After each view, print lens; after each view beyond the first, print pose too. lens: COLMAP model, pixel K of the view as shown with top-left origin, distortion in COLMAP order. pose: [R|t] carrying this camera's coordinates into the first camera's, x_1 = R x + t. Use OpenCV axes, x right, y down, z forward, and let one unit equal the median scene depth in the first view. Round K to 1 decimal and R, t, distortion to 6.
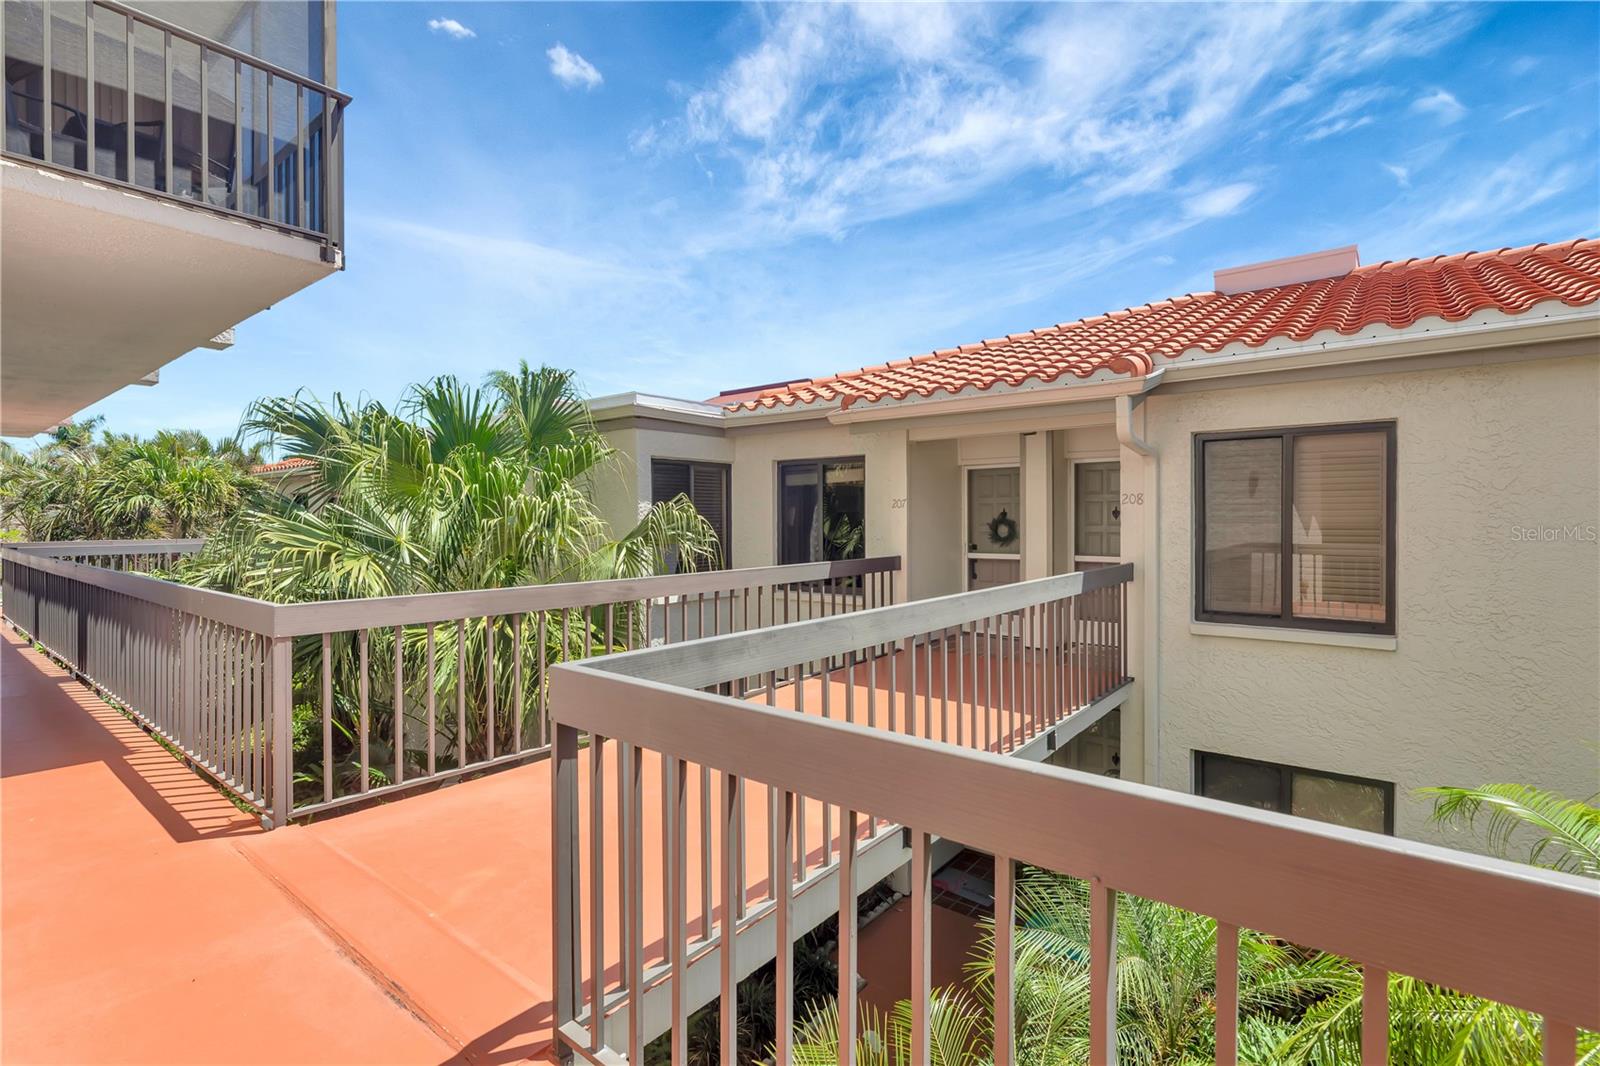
lens RADIAL K [[757.8, 0, 800.0], [0, 757.8, 533.0], [0, 0, 1]] dist [0.000044, 0.000312]
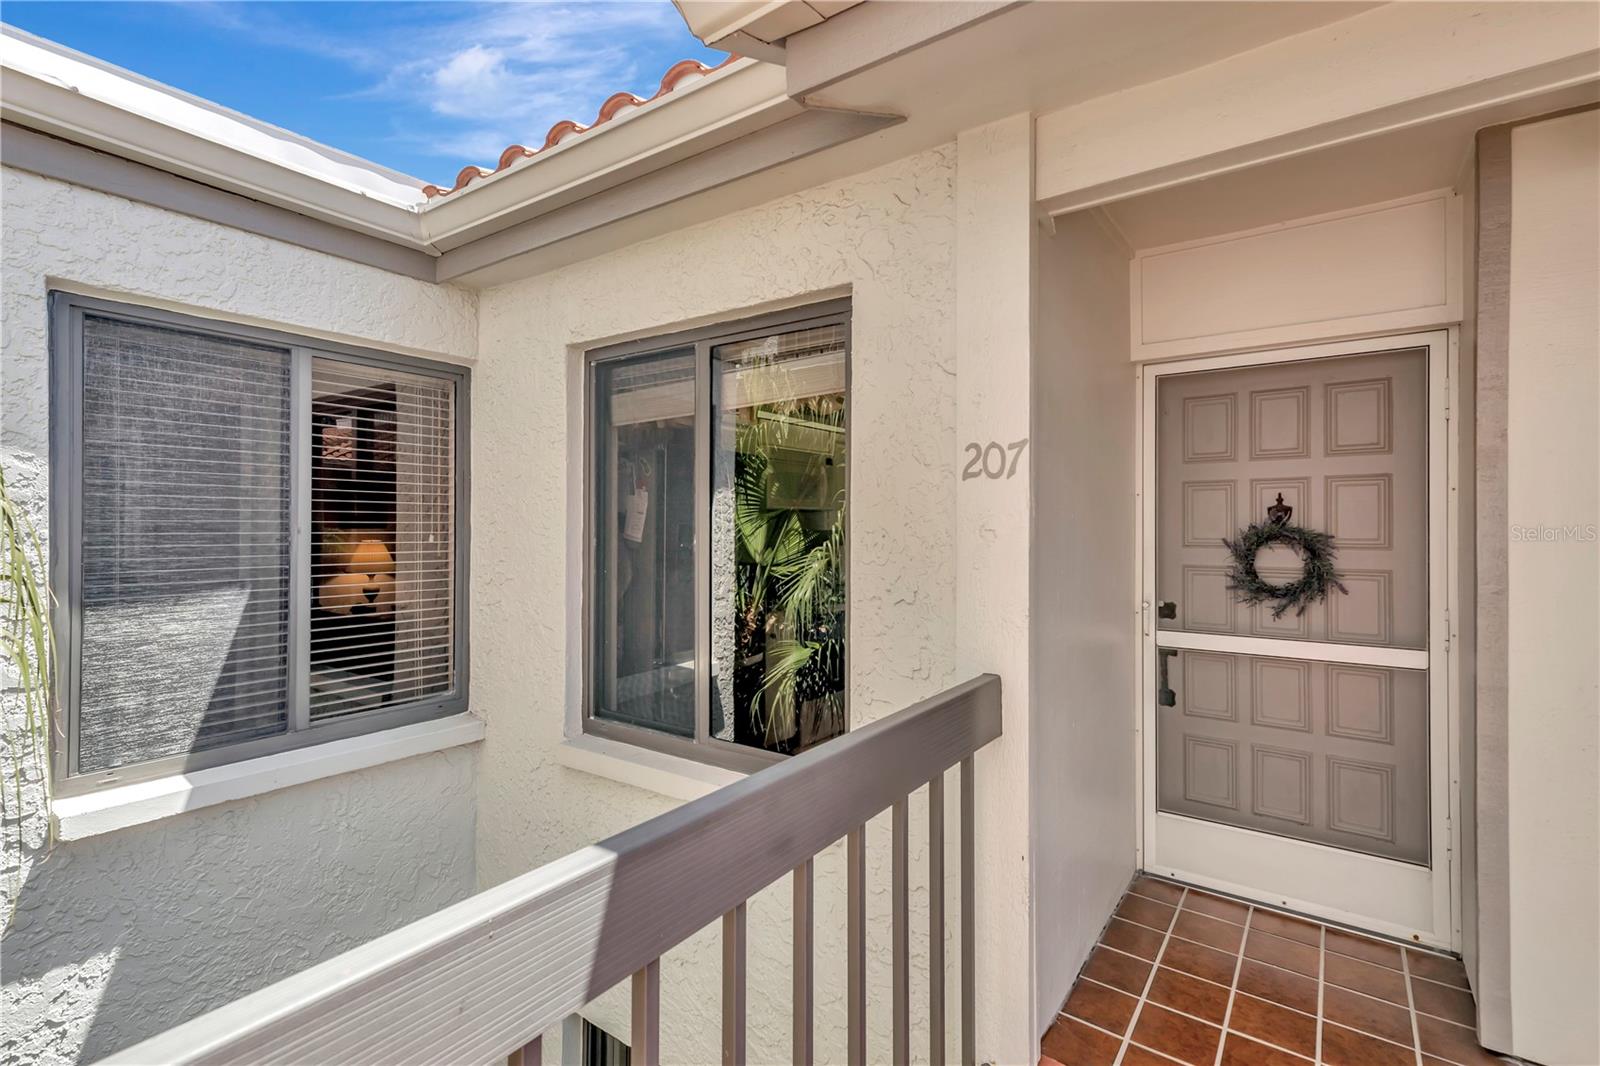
lens RADIAL K [[757.8, 0, 800.0], [0, 757.8, 533.0], [0, 0, 1]] dist [0.000044, 0.000312]
pose [[0.998968, 0.008255, 0.044659, 0.052917], [-0.008048, 0.999956, -0.004813, -0.012612], [-0.044697, 0.004449, 0.998991, 0.681738]]
